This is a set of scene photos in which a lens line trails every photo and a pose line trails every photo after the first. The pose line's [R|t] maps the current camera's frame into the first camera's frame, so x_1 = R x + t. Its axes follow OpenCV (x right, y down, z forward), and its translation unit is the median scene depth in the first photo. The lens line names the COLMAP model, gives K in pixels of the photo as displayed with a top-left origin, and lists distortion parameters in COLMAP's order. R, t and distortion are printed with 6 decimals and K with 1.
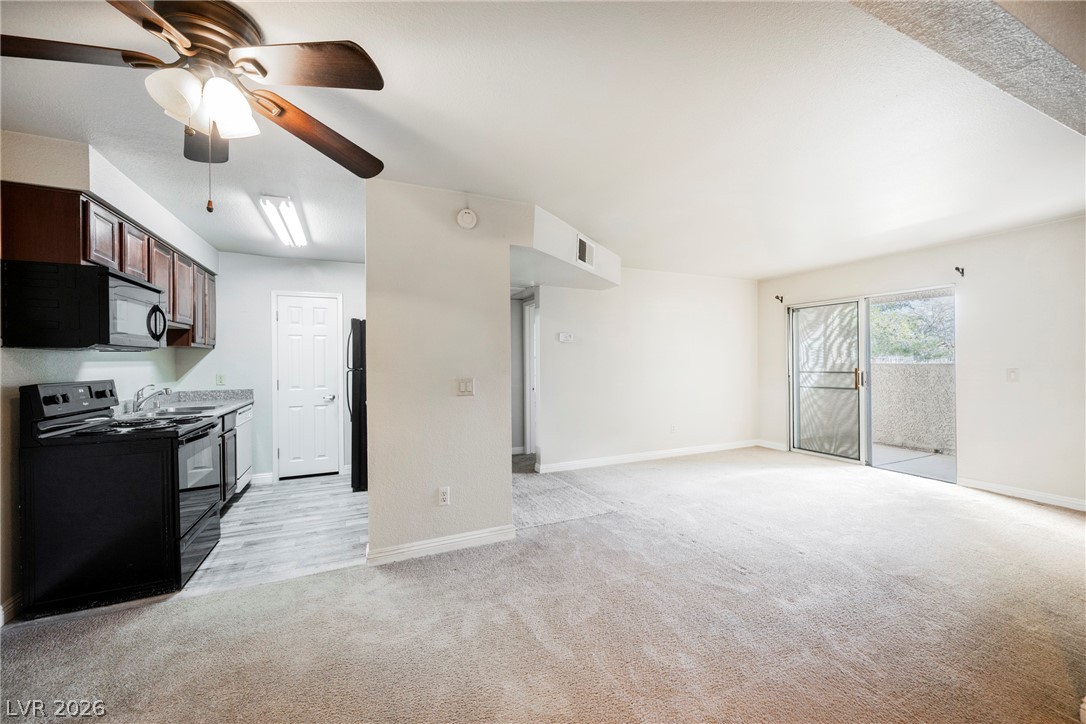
lens RADIAL K [[422.2, 0, 546.8], [0, 422.2, 361.9], [0, 0, 1]] dist [-0.003386, -0.000165]
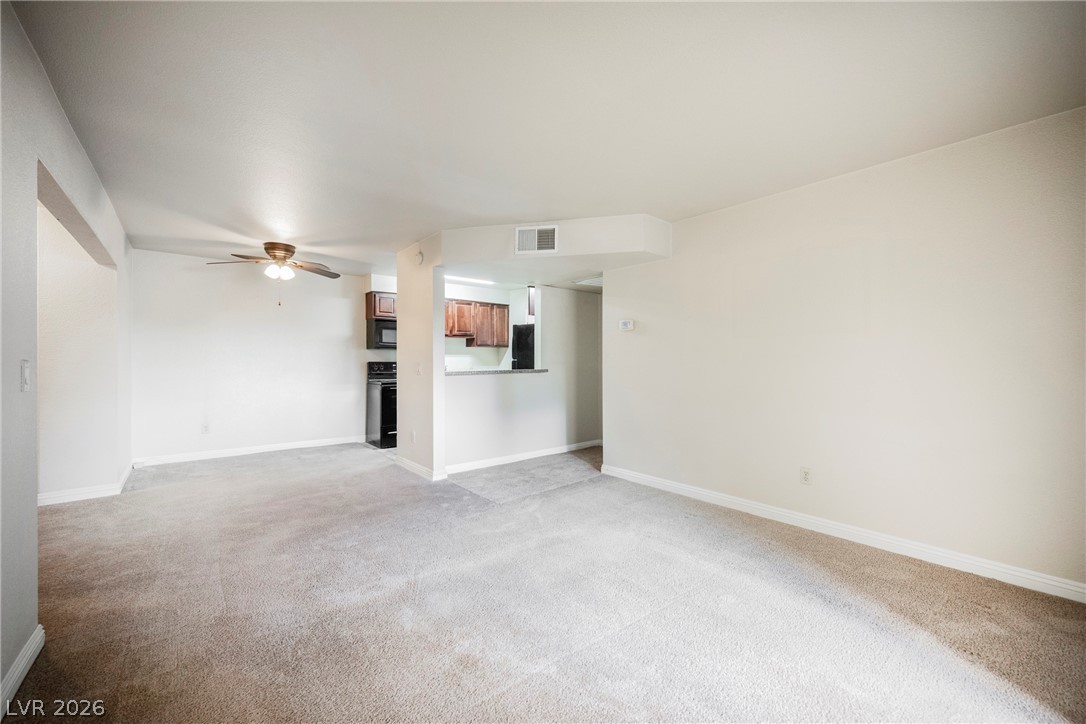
lens RADIAL K [[422.2, 0, 542.0], [0, 422.2, 360.3], [0, 0, 1]] dist [-0.003386, -0.000165]
pose [[0.264426, 0.006475, -0.964384, 0.927794], [-0.004288, 0.999975, 0.005538, 0.010980], [0.964396, 0.002671, 0.264447, 0.681174]]
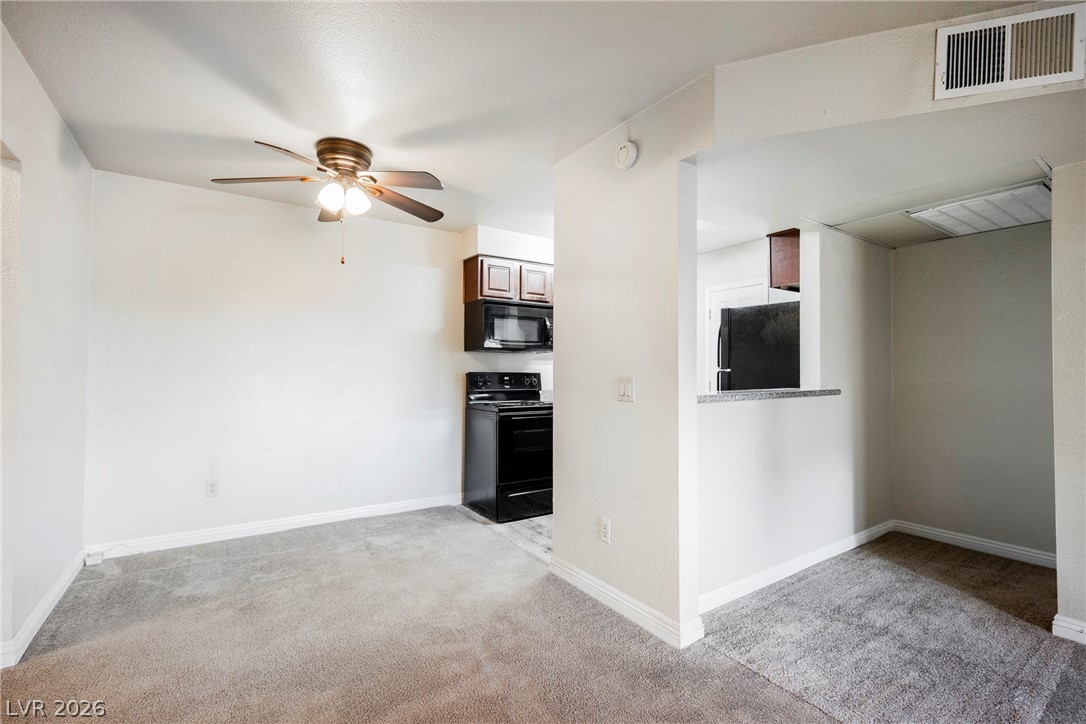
lens RADIAL K [[482.6, 0, 542.4], [0, 482.6, 362.2], [0, 0, 1]] dist [0.002774, -0.001443]
pose [[0.157900, -0.009433, -0.987410, 0.396376], [-0.008192, 0.999907, -0.010863, 0.015366], [0.987421, 0.009804, 0.157808, 0.485268]]
